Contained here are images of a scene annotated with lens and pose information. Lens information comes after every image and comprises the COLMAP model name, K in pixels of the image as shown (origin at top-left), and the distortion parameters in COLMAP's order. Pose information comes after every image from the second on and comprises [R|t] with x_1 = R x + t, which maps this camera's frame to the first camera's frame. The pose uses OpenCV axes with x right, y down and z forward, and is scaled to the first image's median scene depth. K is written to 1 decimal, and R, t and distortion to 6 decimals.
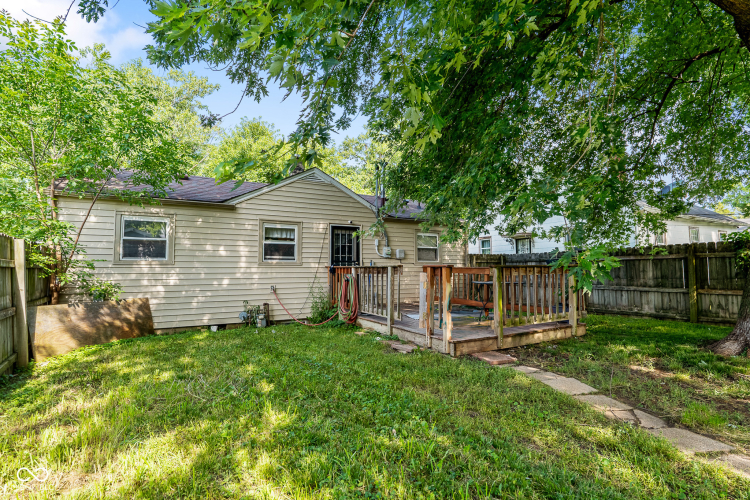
lens RADIAL K [[368.0, 0, 380.8], [0, 368.0, 243.6], [0, 0, 1]] dist [-0.001608, -0.000019]
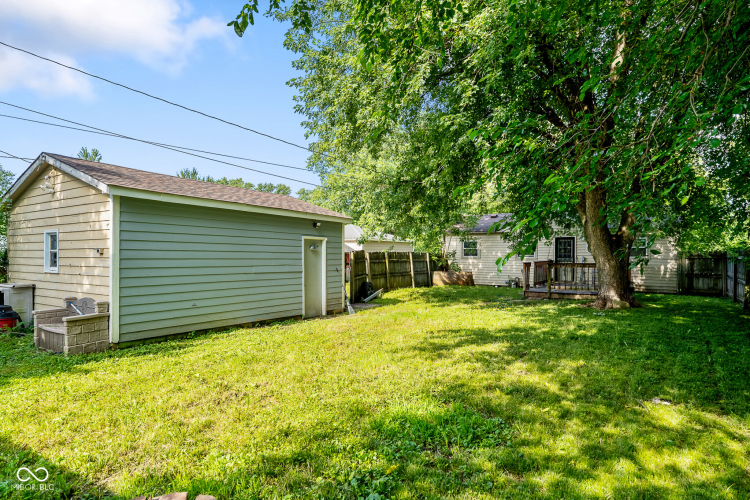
lens RADIAL K [[415.9, 0, 372.2], [0, 415.9, 250.8], [0, 0, 1]] dist [0.008931, 0.001146]
pose [[0.461635, -0.002000, -0.887068, 1.477204], [0.056952, 0.998001, 0.027388, -0.106386], [0.885240, -0.063163, 0.460826, -0.849729]]
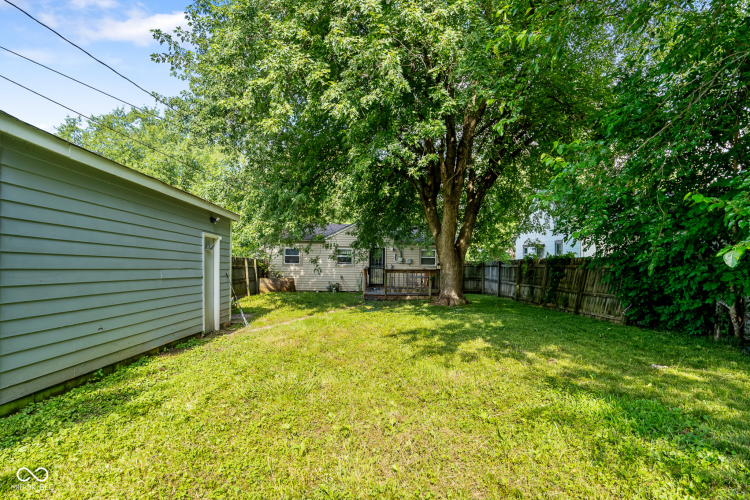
lens RADIAL K [[398.4, 0, 376.1], [0, 398.4, 255.3], [0, 0, 1]] dist [0.002349, 0.000516]
pose [[0.884904, 0.004019, -0.465757, 1.087311], [0.015528, 0.999152, 0.038123, -0.103344], [0.465515, -0.040967, 0.884091, -1.098178]]
